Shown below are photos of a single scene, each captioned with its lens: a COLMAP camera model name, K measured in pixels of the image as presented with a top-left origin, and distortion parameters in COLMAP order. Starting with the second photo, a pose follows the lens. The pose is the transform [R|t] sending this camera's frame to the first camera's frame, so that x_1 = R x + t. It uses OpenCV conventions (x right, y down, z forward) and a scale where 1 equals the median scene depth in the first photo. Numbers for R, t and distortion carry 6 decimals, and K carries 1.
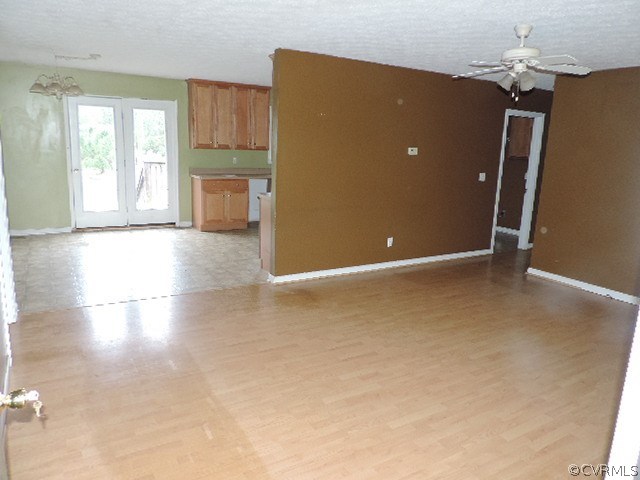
lens RADIAL K [[457.4, 0, 322.6], [0, 457.4, 241.8], [0, 0, 1]] dist [0.000004, -0.001901]
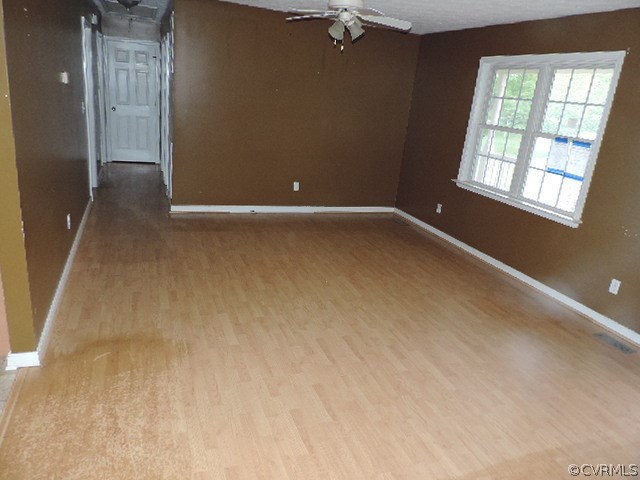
lens RADIAL K [[457.4, 0, 322.6], [0, 457.4, 241.8], [0, 0, 1]] dist [0.000004, -0.001901]
pose [[0.164780, -0.322151, 0.932237, -0.563284], [0.105976, 0.945469, 0.307991, -0.182969], [-0.980621, 0.048044, 0.189934, 0.712277]]
